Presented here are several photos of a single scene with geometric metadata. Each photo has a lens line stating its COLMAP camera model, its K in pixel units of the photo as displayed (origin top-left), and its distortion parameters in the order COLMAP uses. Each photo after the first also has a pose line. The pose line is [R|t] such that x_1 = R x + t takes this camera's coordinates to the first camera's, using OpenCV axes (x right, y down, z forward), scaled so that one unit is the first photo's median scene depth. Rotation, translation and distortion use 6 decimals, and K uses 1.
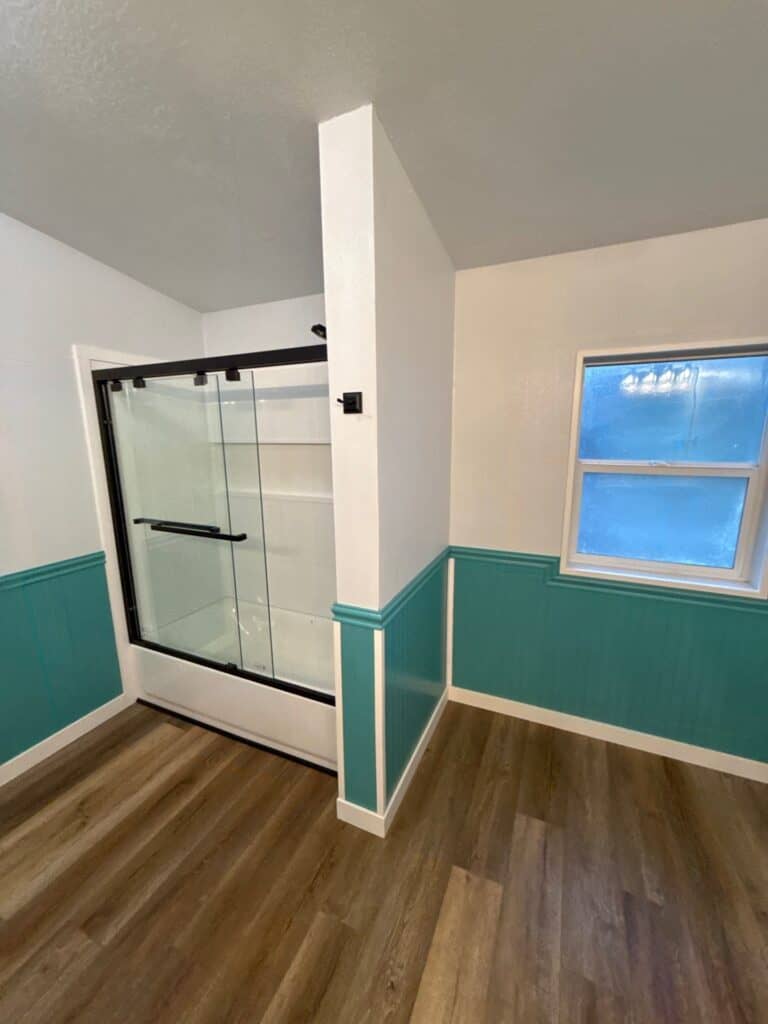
lens RADIAL K [[410.6, 0, 385.7], [0, 410.6, 512.7], [0, 0, 1]] dist [0.002006, -0.000210]
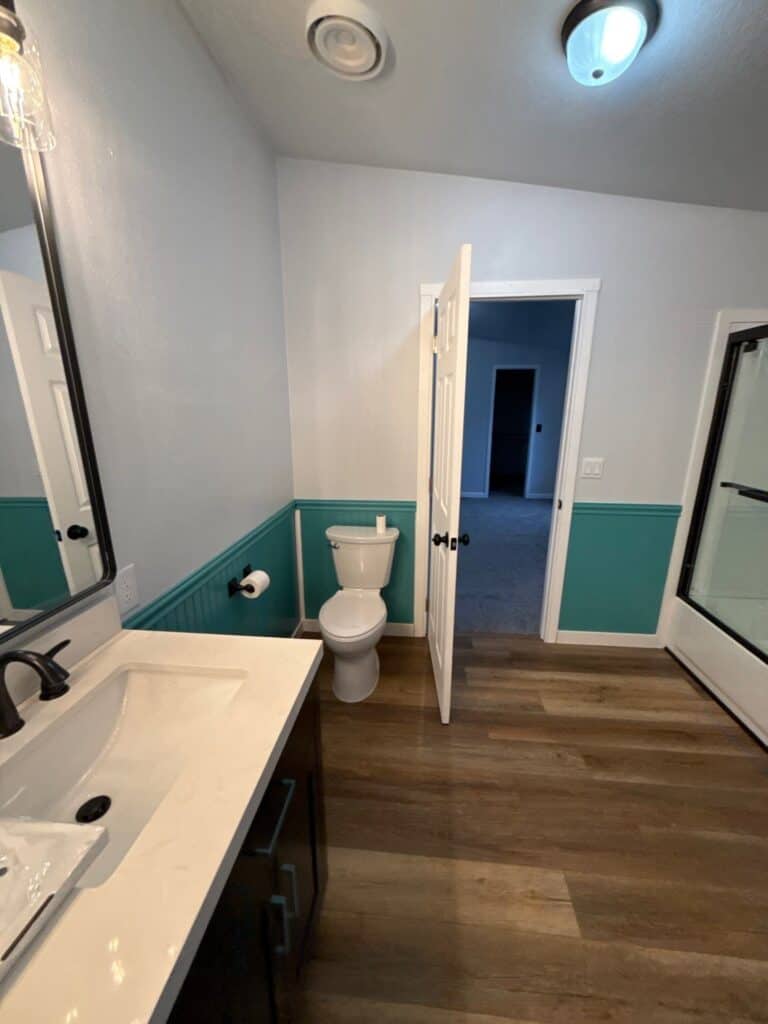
lens RADIAL K [[408.1, 0, 381.8], [0, 408.1, 514.7], [0, 0, 1]] dist [0.000949, -0.000131]
pose [[0.313788, 0.250284, -0.915912, 0.080582], [-0.186543, 0.962083, 0.198992, 0.061765], [0.930988, 0.108416, 0.348579, -0.149146]]
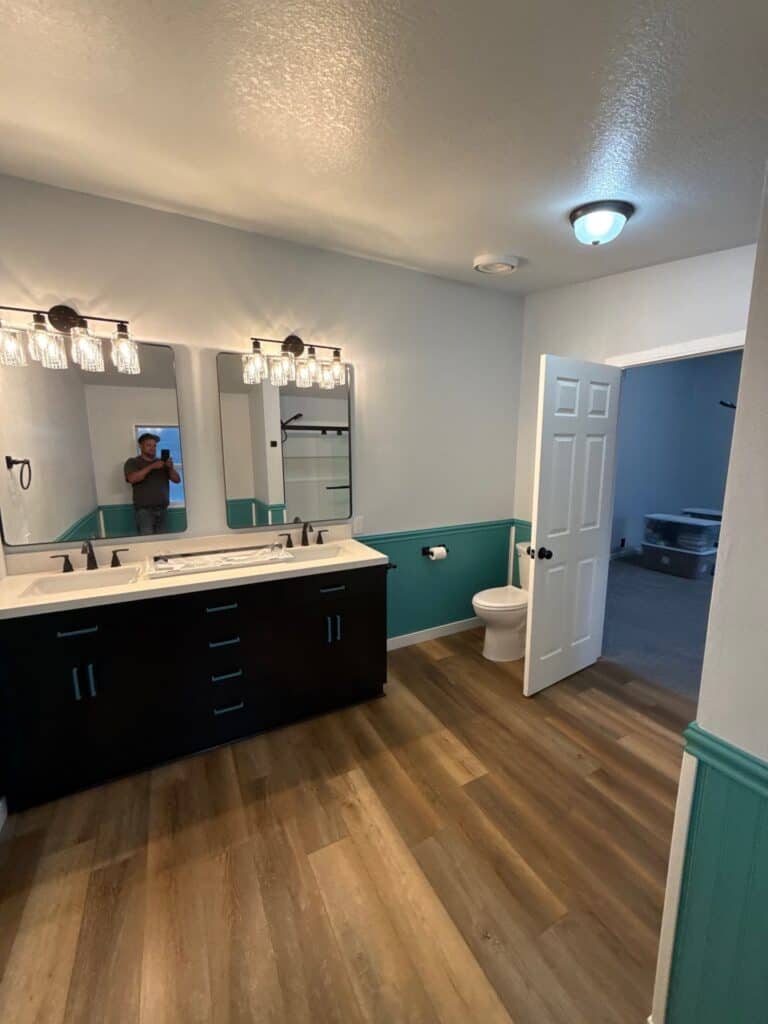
lens RADIAL K [[408.1, 0, 381.8], [0, 408.1, 514.7], [0, 0, 1]] dist [0.000949, -0.000131]
pose [[-0.624248, 0.137794, -0.768978, 0.614276], [-0.145072, 0.946755, 0.287417, -0.156125], [0.767638, 0.290977, -0.571020, 0.738265]]
